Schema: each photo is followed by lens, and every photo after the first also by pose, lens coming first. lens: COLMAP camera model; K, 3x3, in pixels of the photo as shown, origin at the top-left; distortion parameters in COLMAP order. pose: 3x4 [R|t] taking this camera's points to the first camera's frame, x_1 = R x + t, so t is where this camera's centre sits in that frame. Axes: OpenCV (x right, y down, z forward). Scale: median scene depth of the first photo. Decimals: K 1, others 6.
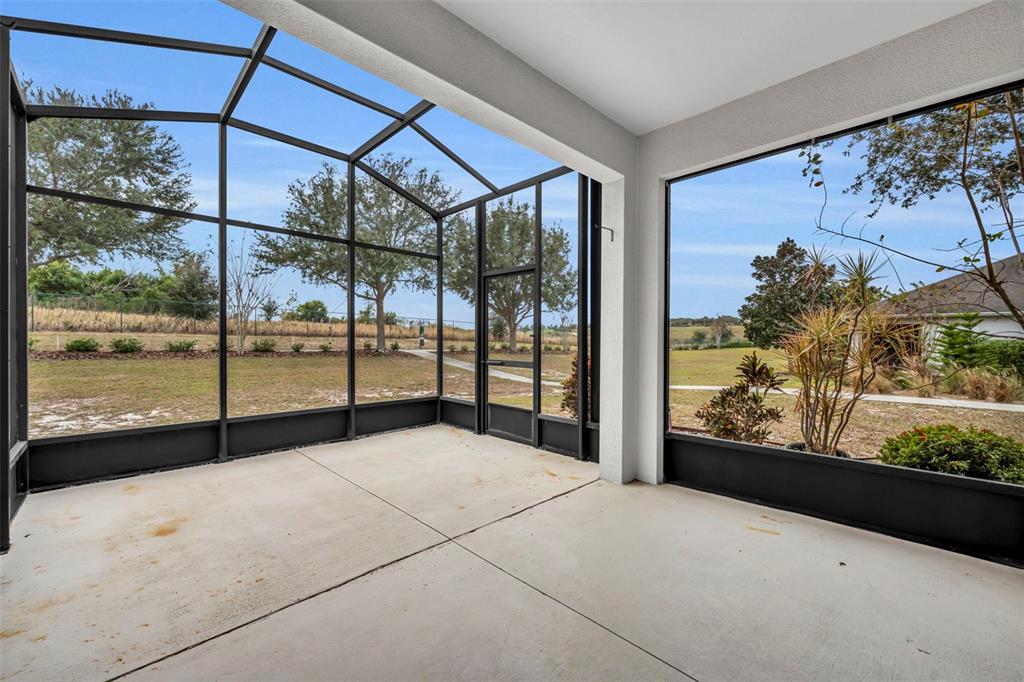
lens RADIAL K [[406.1, 0, 509.2], [0, 406.1, 343.7], [0, 0, 1]] dist [-0.000688, 0.000015]
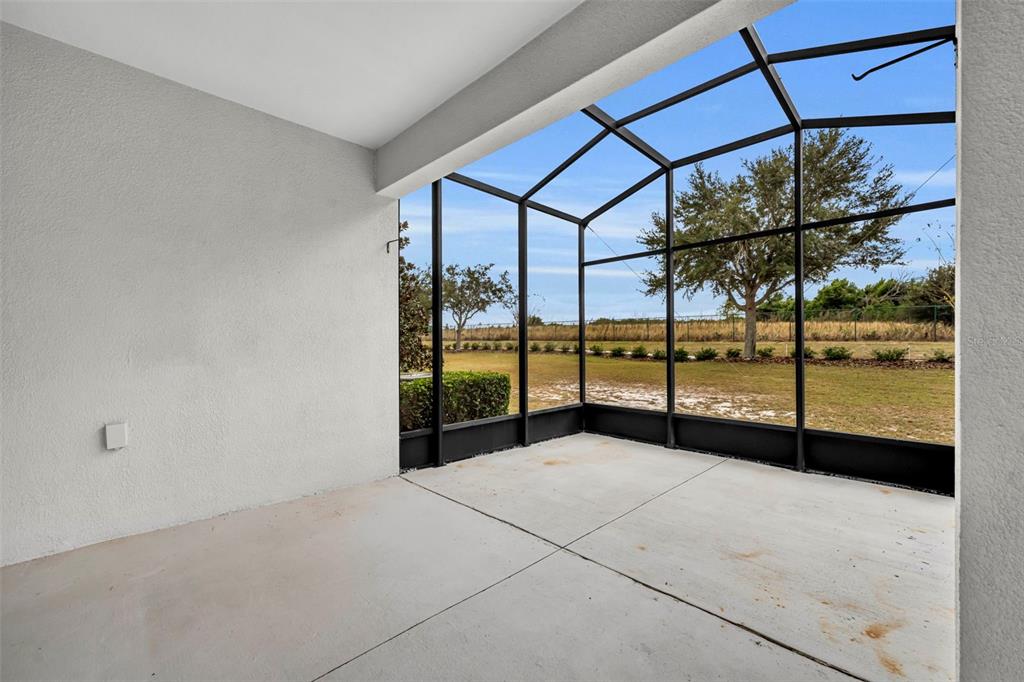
lens RADIAL K [[418.0, 0, 512.0], [0, 418.0, 341.0], [0, 0, 1]] dist [0.000032, 0.000533]
pose [[0.012890, -0.019117, -0.999734, 0.535355], [-0.010786, 0.999756, -0.019256, 0.008098], [0.999859, 0.011032, 0.012681, 0.541486]]
